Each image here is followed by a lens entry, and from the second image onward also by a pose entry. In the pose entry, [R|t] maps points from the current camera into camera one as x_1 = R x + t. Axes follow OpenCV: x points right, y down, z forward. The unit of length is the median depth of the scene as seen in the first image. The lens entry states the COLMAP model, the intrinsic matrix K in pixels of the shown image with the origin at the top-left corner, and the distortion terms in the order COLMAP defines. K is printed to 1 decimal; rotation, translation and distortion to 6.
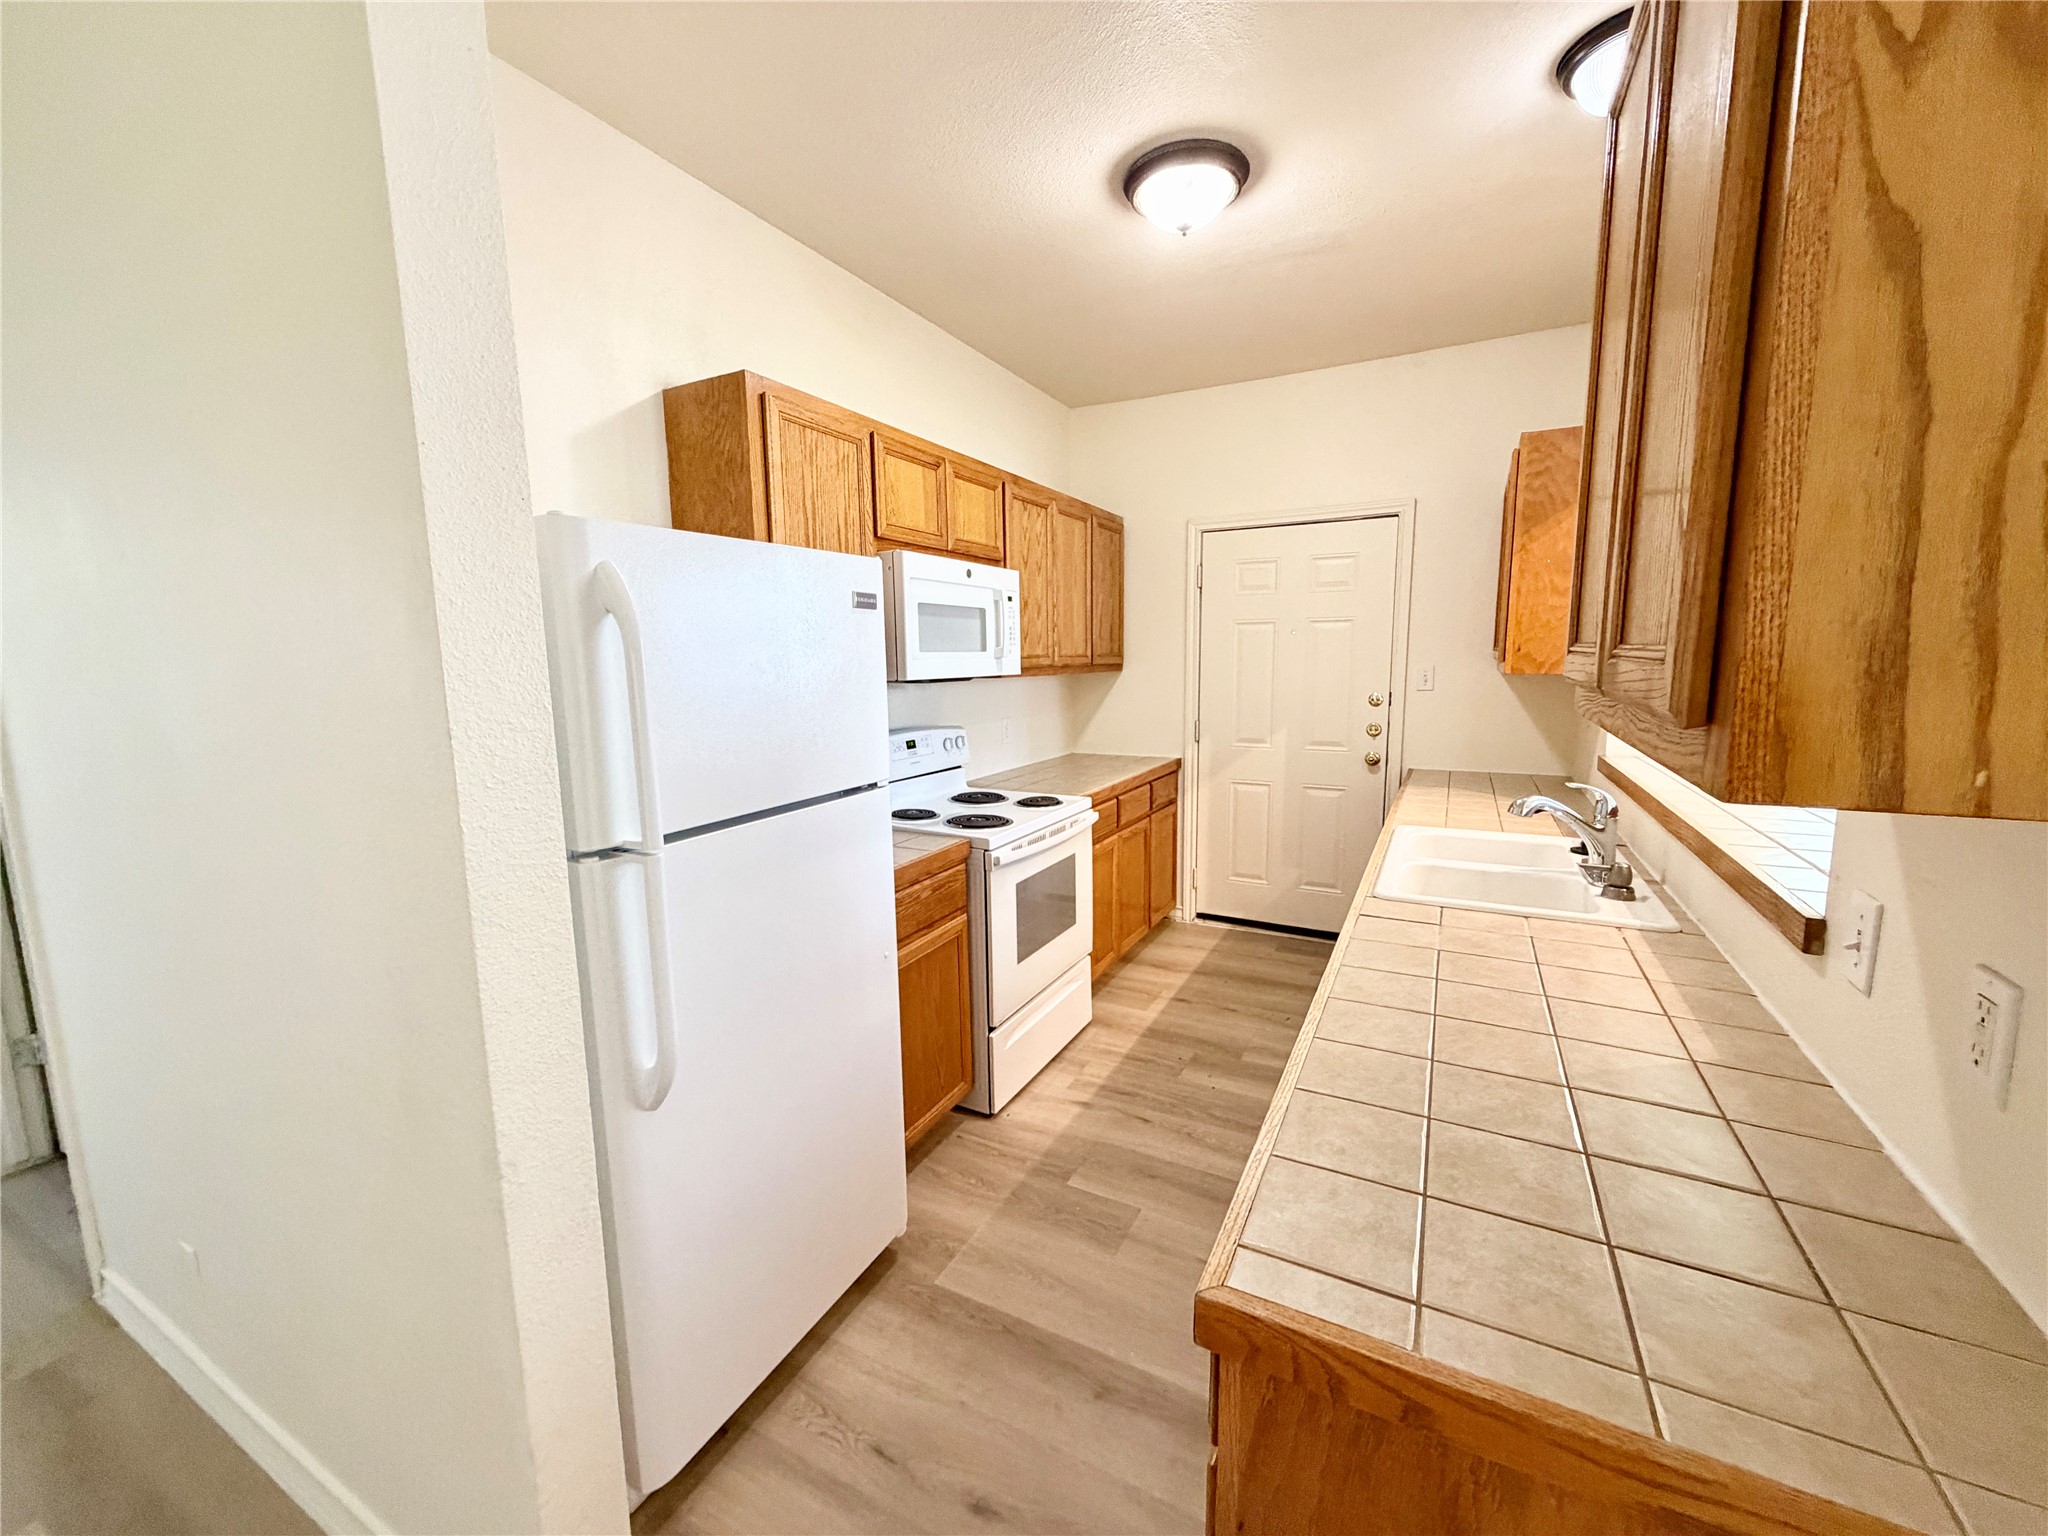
lens RADIAL K [[816.2, 0, 1022.7], [0, 816.2, 768.9], [0, 0, 1]] dist [-0.001289, -0.000013]
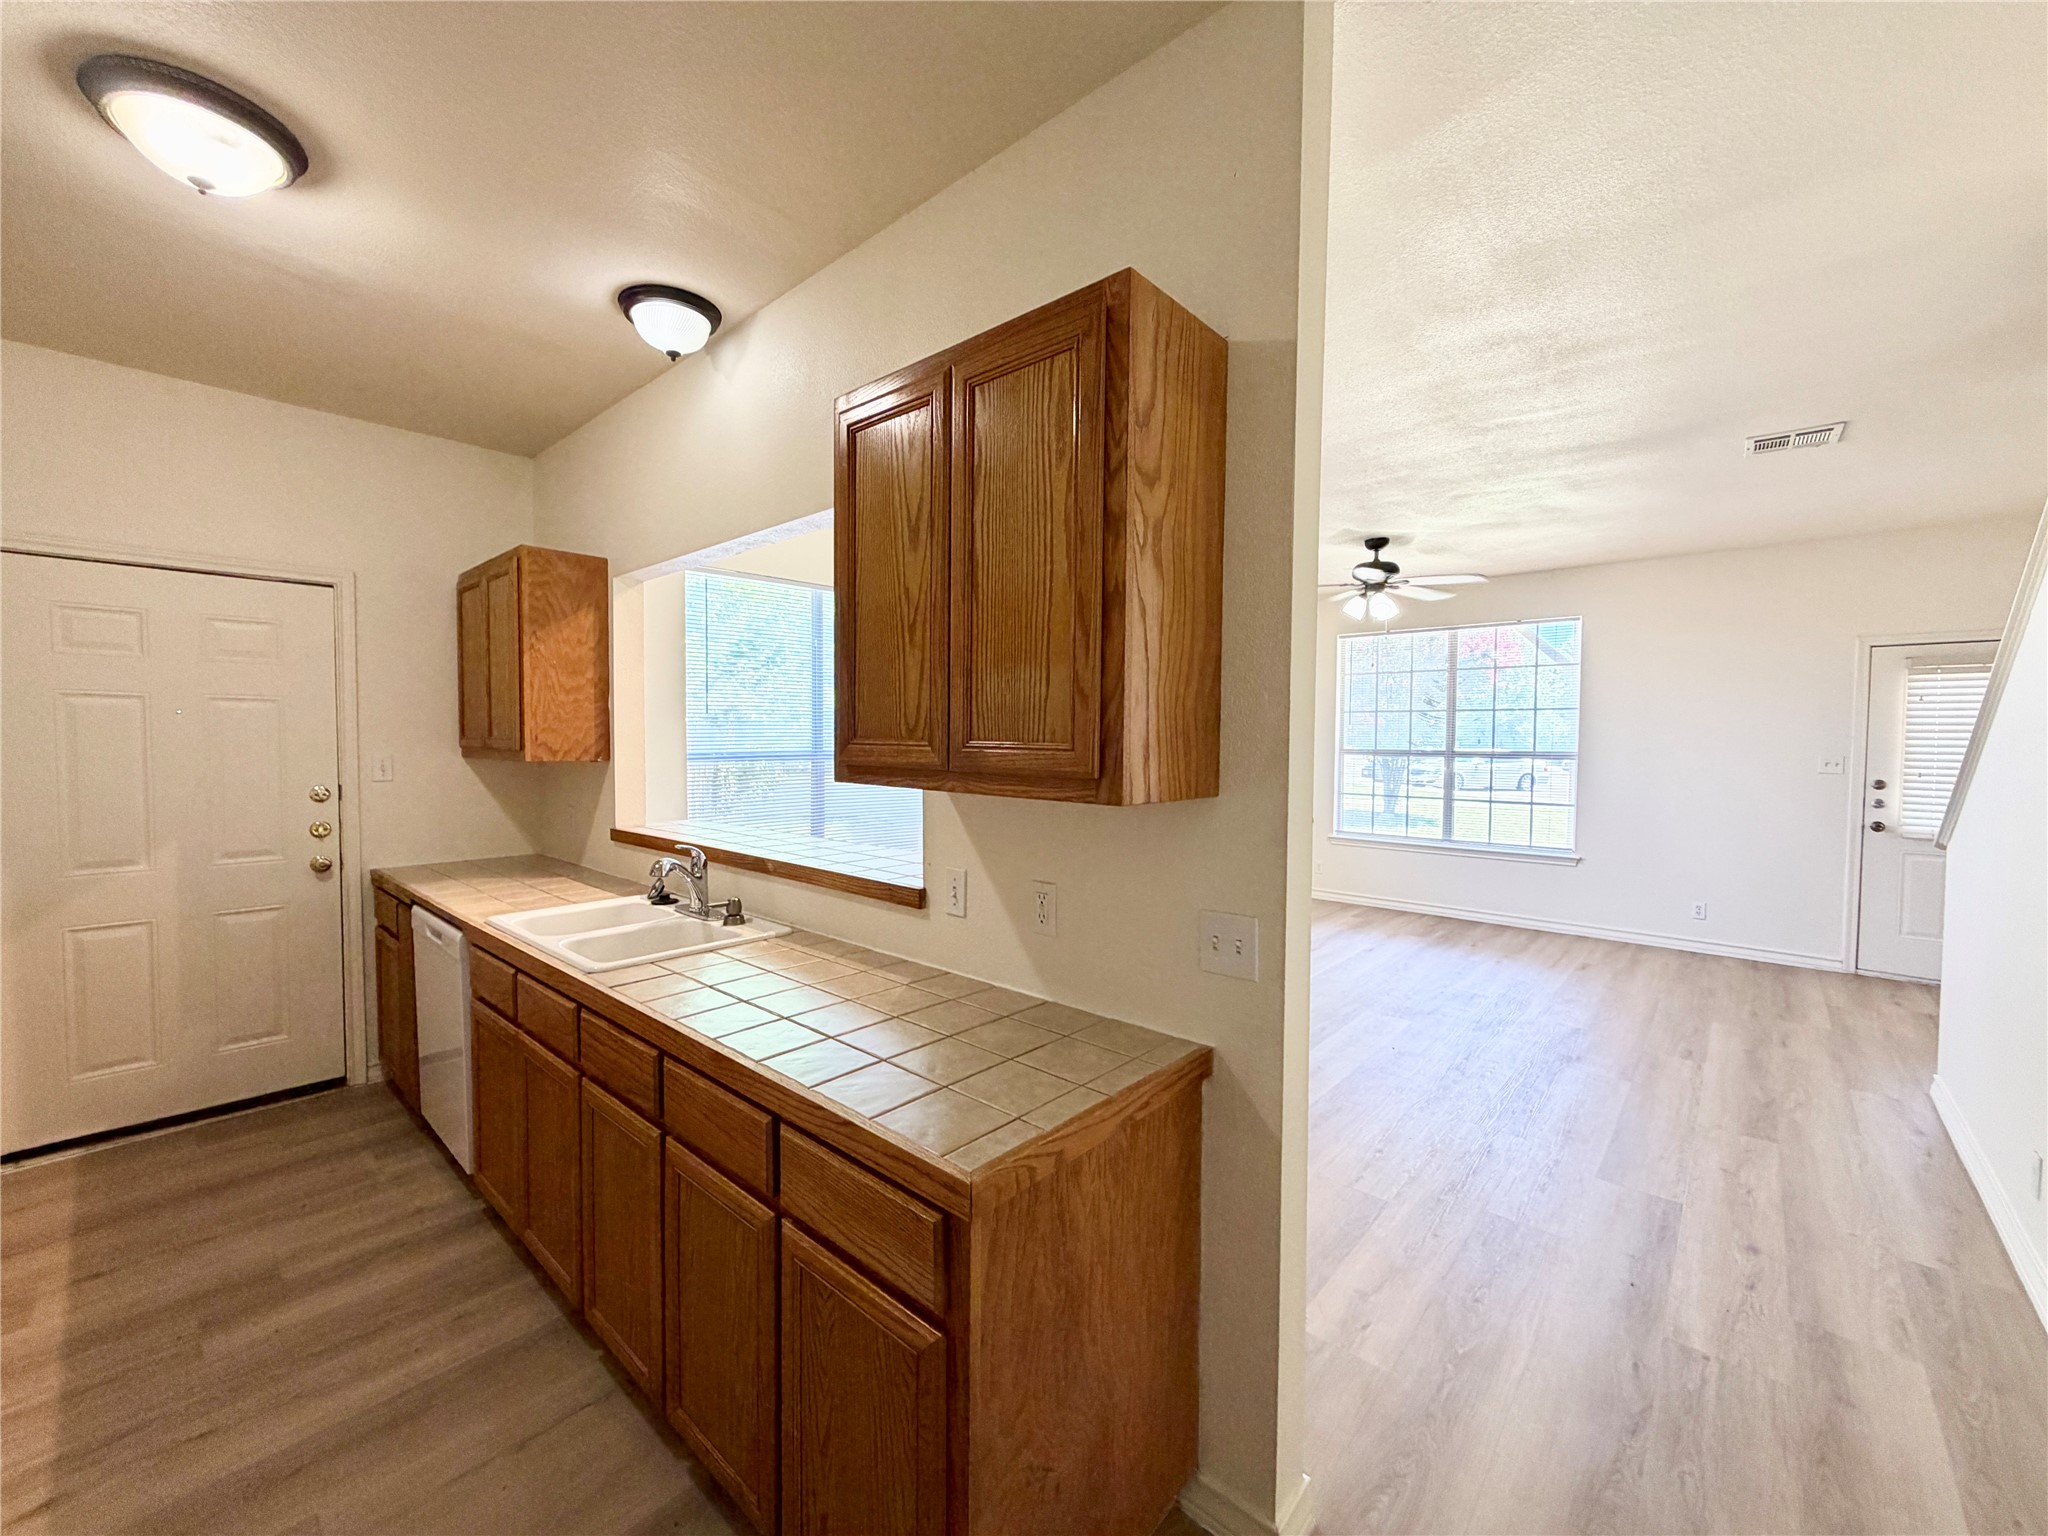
lens RADIAL K [[816.2, 0, 1022.7], [0, 816.2, 768.9], [0, 0, 1]] dist [-0.001289, -0.000013]
pose [[0.239681, -0.022948, 0.970580, -0.300121], [0.126824, 0.991894, -0.007867, -0.016338], [-0.962532, 0.124978, 0.240649, 0.121978]]
